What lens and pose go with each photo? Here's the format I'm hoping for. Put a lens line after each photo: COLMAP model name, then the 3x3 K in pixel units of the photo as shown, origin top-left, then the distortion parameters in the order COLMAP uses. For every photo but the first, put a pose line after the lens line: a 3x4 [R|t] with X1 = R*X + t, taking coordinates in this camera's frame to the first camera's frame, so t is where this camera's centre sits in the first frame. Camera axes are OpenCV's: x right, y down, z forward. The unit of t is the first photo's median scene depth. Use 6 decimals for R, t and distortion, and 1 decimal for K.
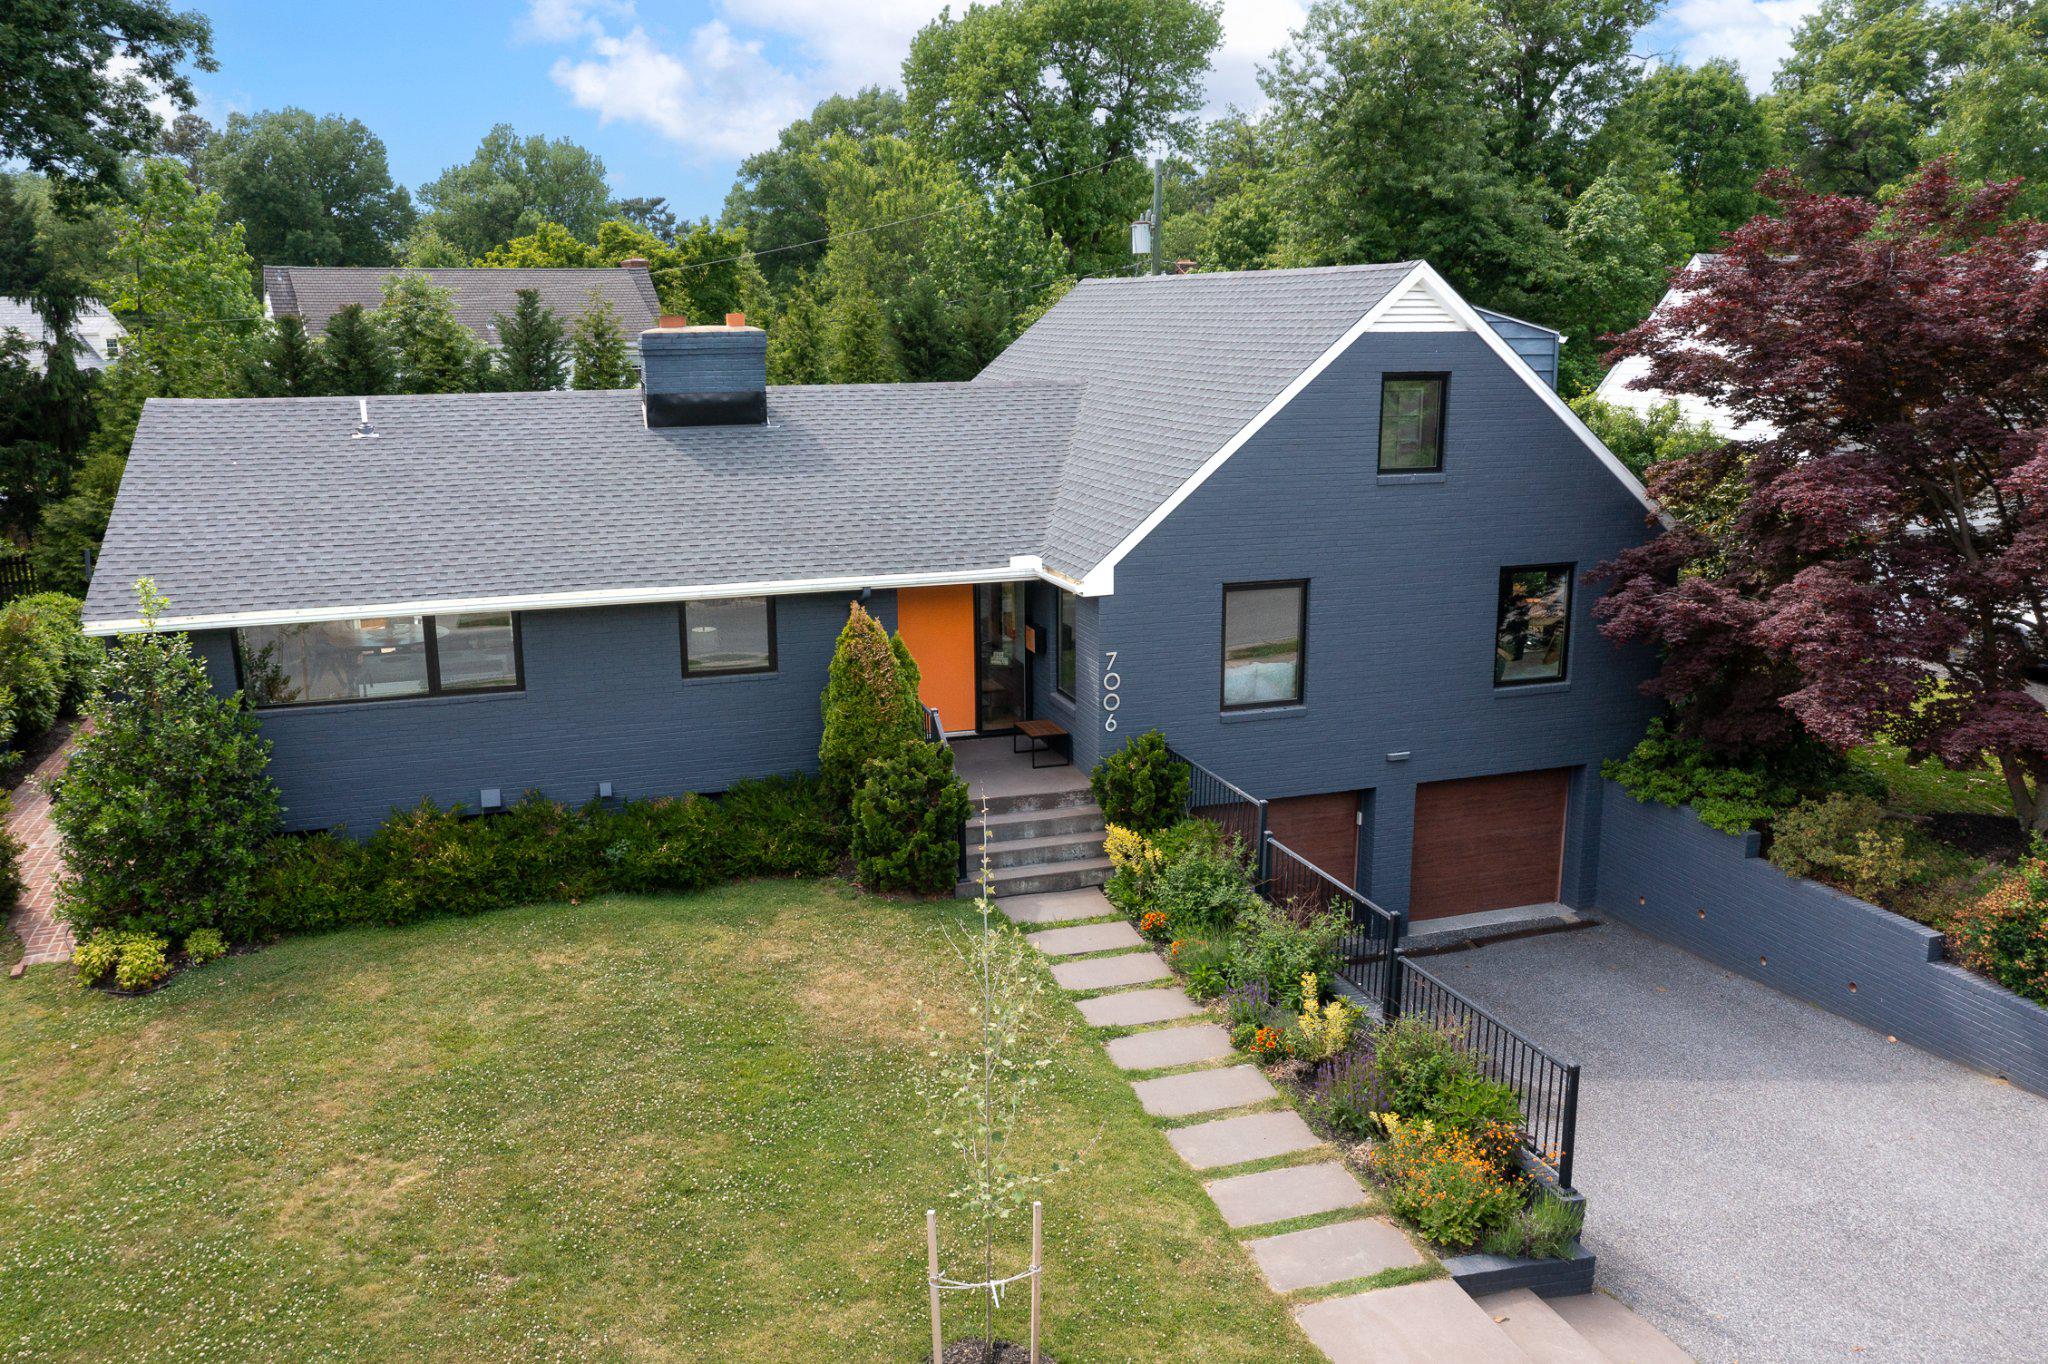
lens RADIAL K [[1630.2, 0, 1016.1], [0, 1630.2, 675.6], [0, 0, 1]] dist [-0.008827, -0.002790]
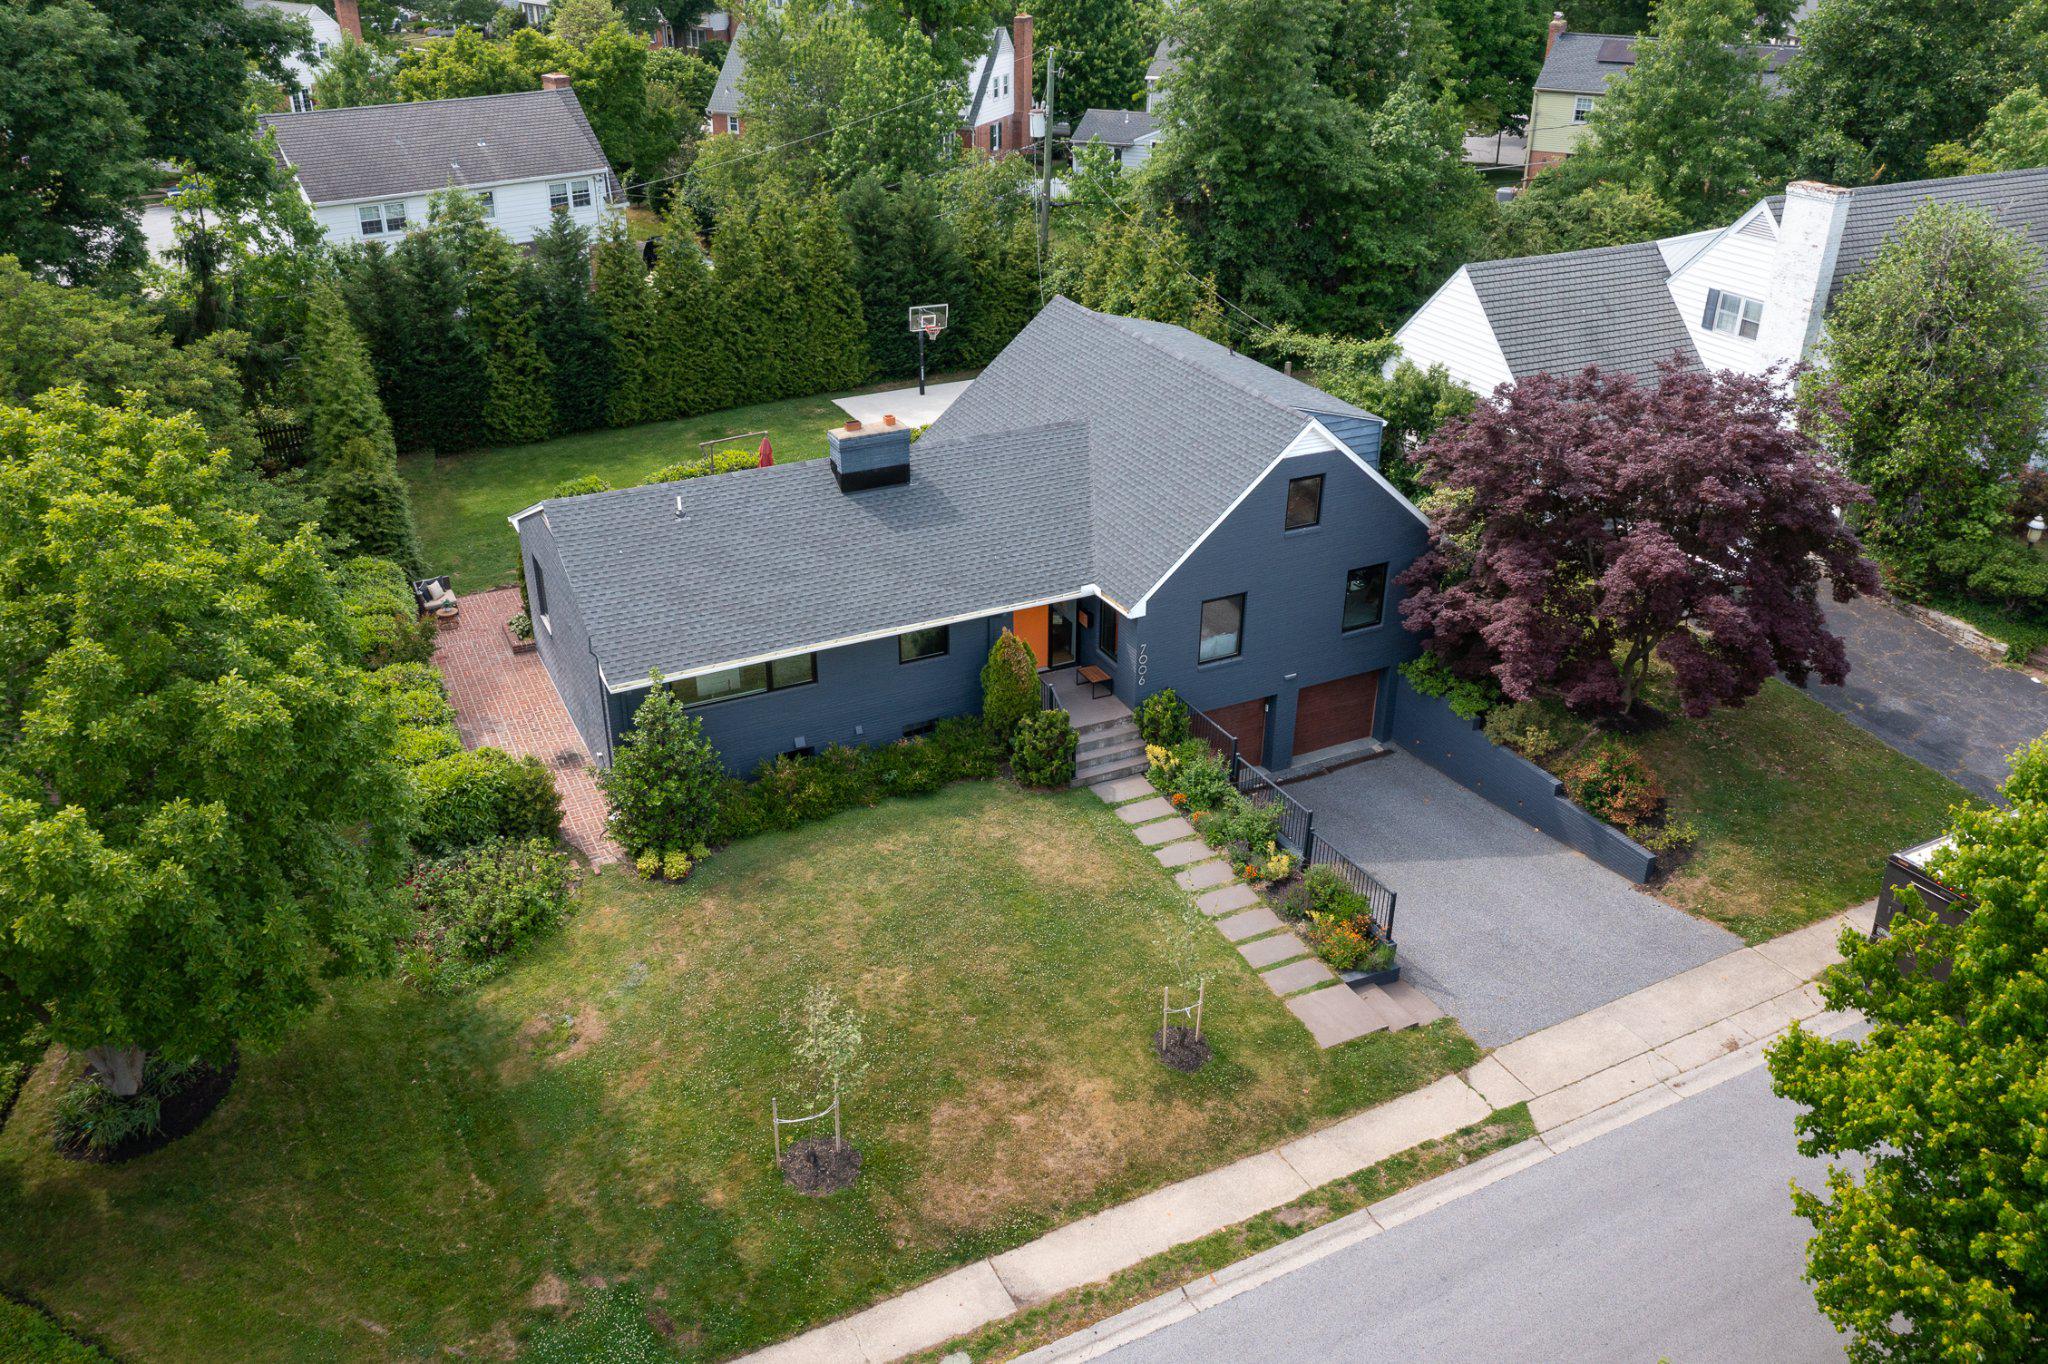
lens RADIAL K [[1630.2, 0, 1027.7], [0, 1630.2, 686.2], [0, 0, 1]] dist [-0.008827, -0.002790]
pose [[0.988891, -0.057229, 0.137187, -0.349329], [0.021285, 0.967921, 0.250350, -0.465266], [-0.147113, -0.244649, 0.958386, -0.794409]]
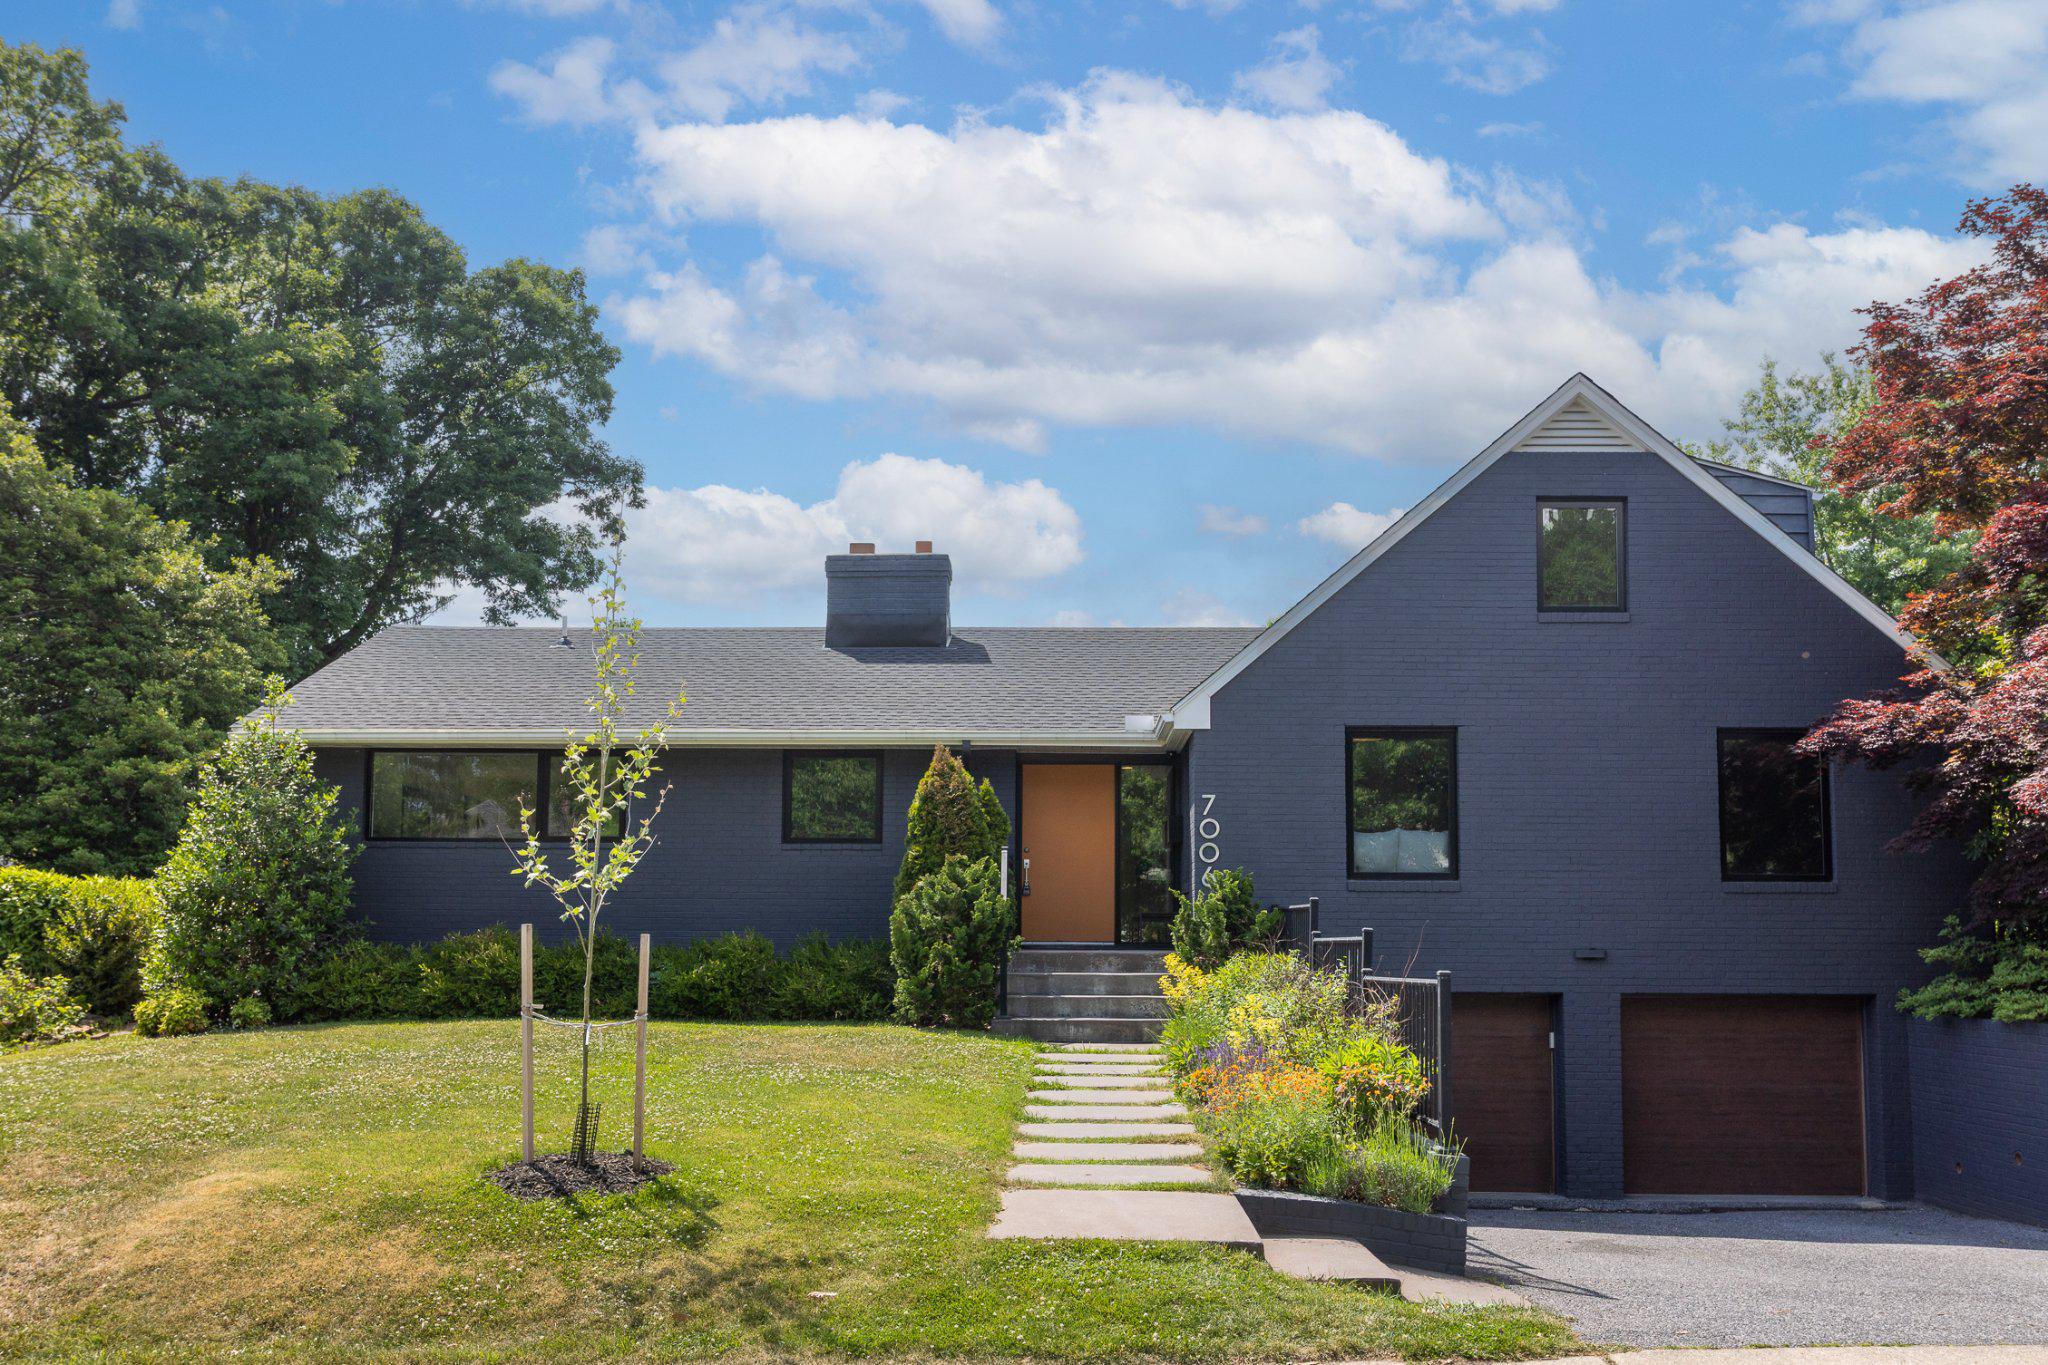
lens RADIAL K [[1805.4, 0, 973.2], [0, 1805.4, 734.4], [0, 0, 1]] dist [0.003837, 0.003450]
pose [[0.942515, -0.017224, -0.333720, 0.290318], [-0.088552, 0.950094, -0.299133, 0.282868], [0.322217, 0.311489, 0.893952, 0.080325]]
